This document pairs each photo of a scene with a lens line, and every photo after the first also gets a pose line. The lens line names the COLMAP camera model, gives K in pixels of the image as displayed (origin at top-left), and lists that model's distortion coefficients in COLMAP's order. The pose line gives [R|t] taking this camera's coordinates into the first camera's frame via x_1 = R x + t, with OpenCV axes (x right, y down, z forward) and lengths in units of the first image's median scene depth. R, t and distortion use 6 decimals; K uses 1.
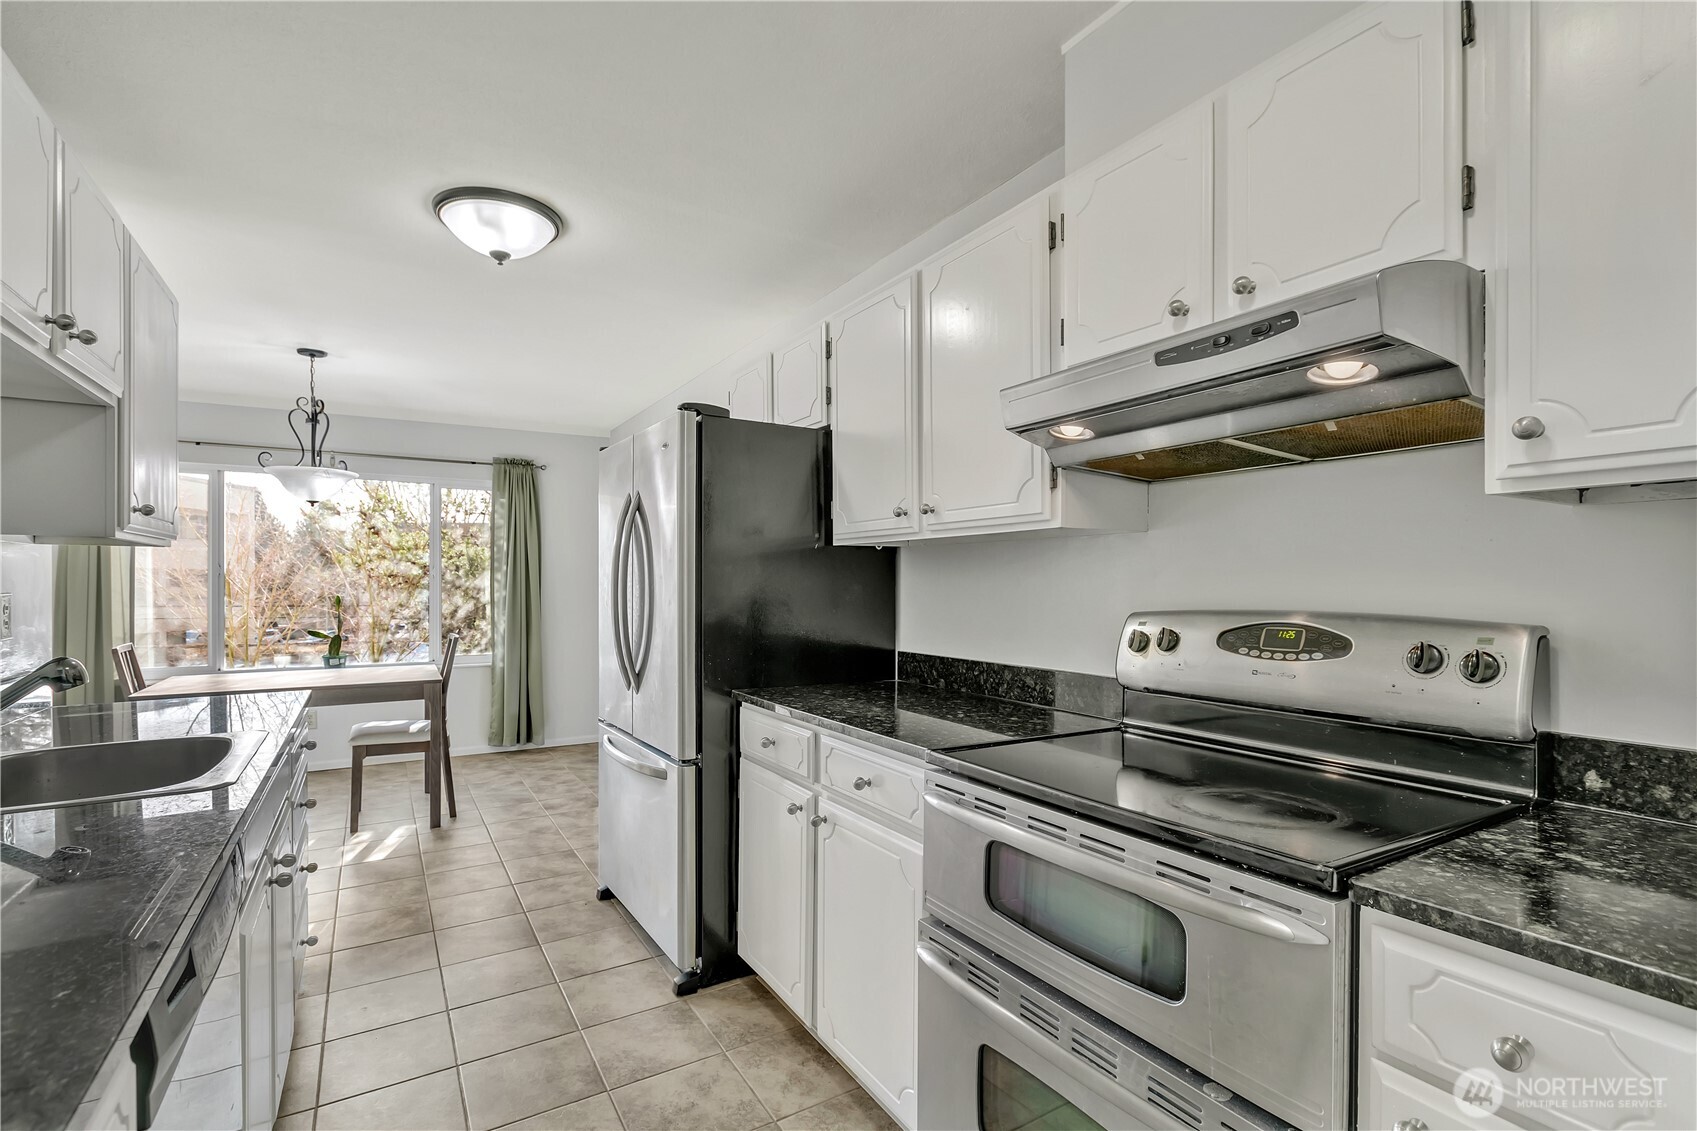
lens RADIAL K [[823.1, 0, 830.1], [0, 823.1, 583.4], [0, 0, 1]] dist [0.007733, -0.003337]
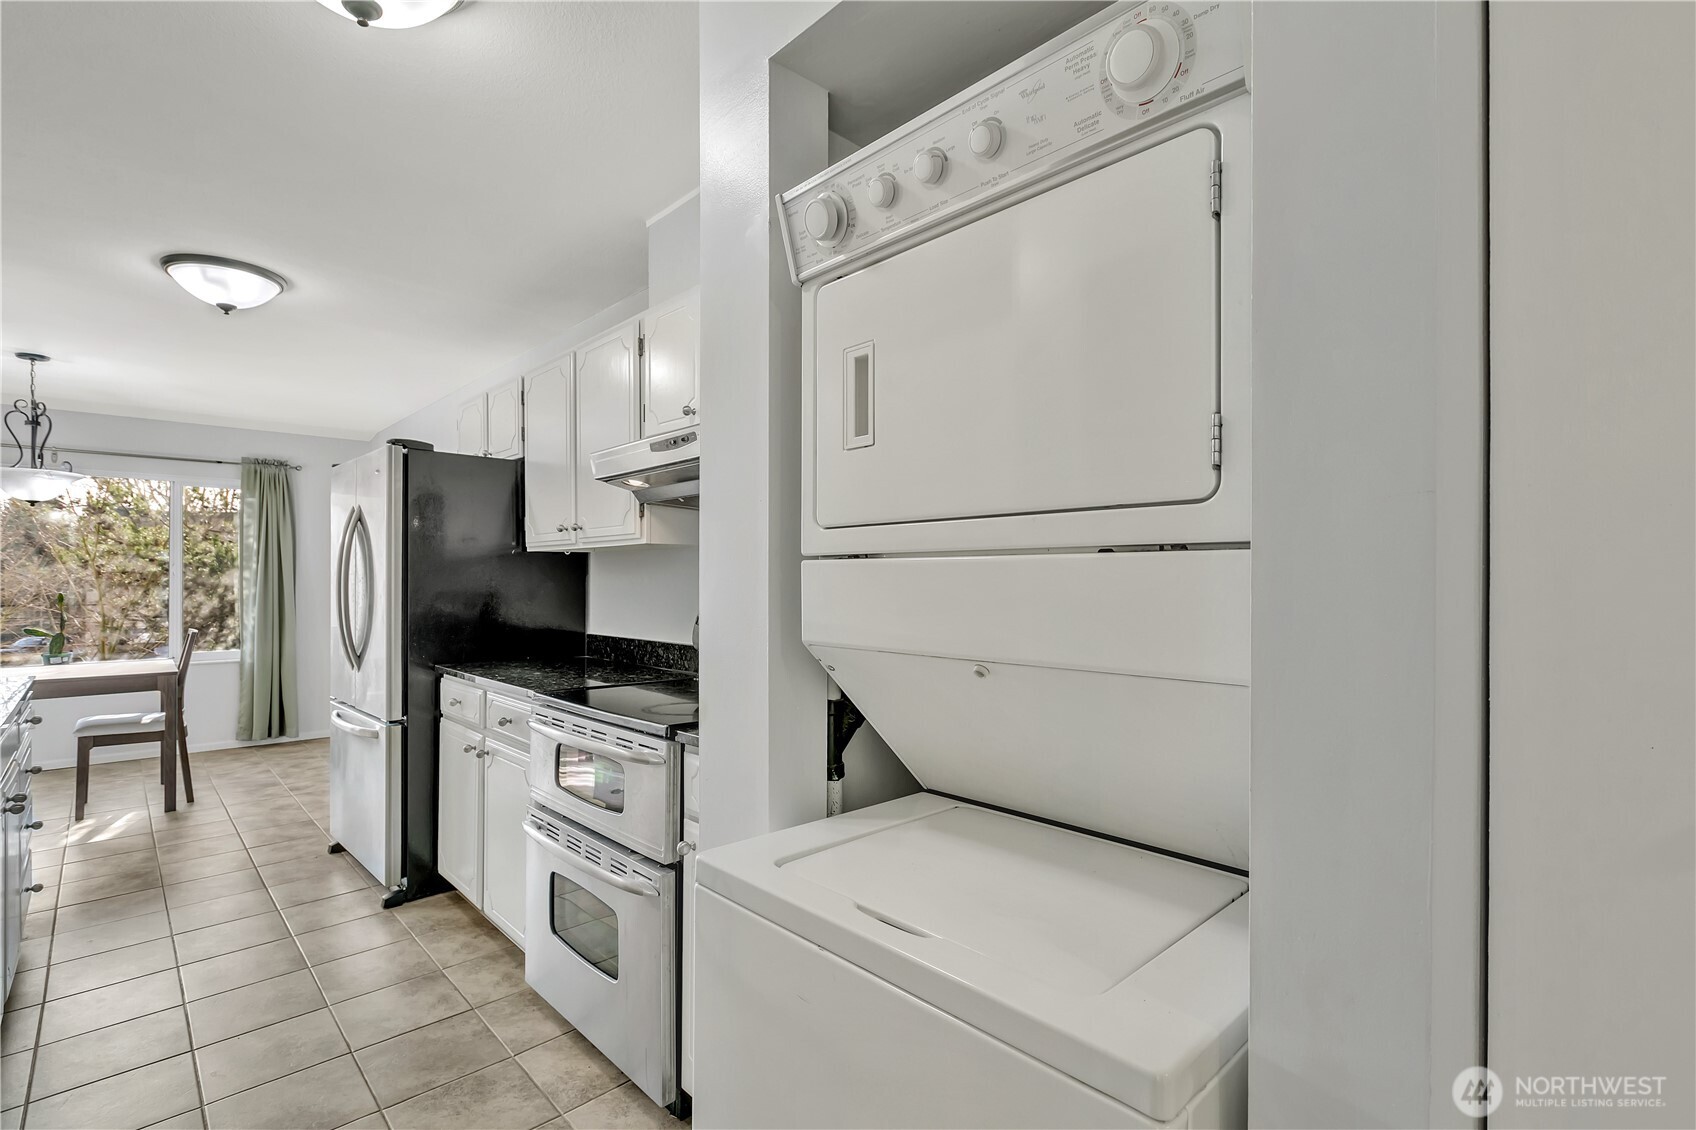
lens RADIAL K [[822.6, 0, 854.8], [0, 822.6, 576.7], [0, 0, 1]] dist [0.007733, -0.003337]
pose [[0.973507, 0.000402, 0.228656, 0.213879], [0.000583, 0.999991, -0.004239, -0.000960], [-0.228656, 0.004259, 0.973498, -0.373227]]
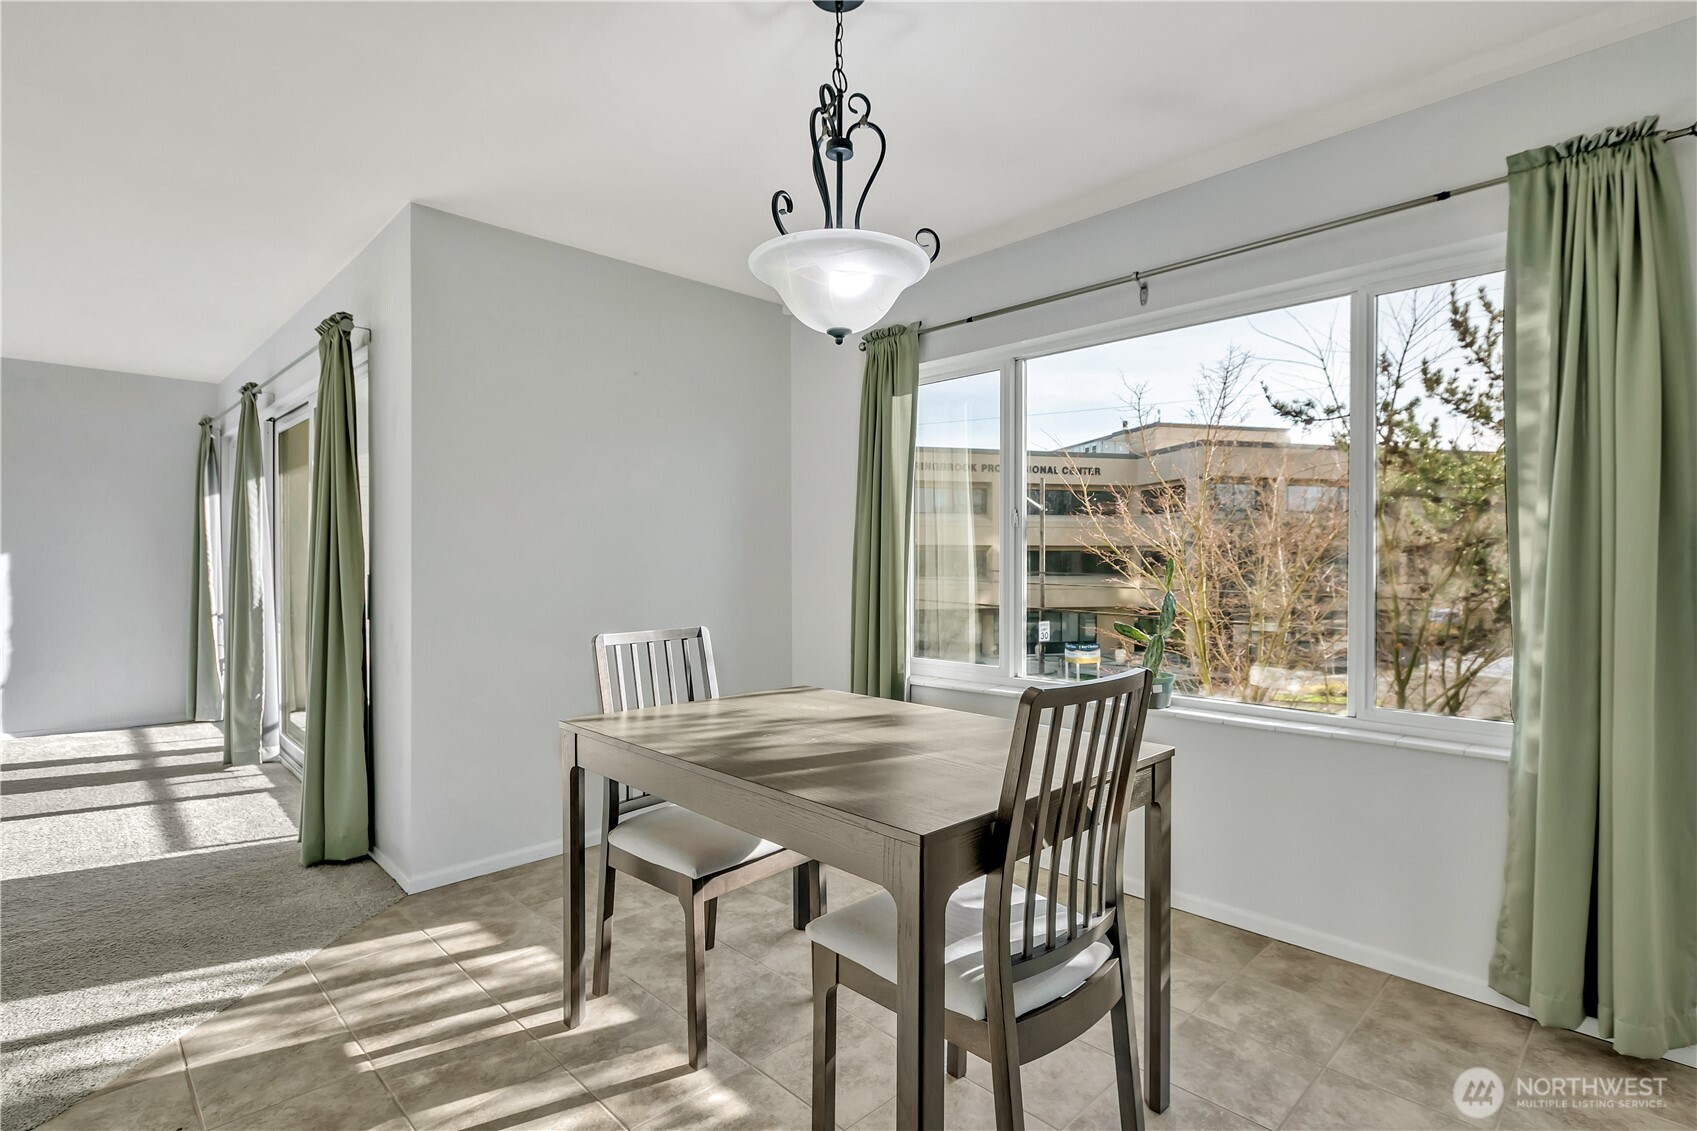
lens RADIAL K [[796.1, 0, 833.0], [0, 796.1, 564.5], [0, 0, 1]] dist [-0.033126, -0.000146]
pose [[0.231953, 0.008917, -0.972686, -0.353565], [-0.001046, 0.999960, 0.008918, 0.028452], [0.972726, -0.001051, 0.231953, 1.434102]]
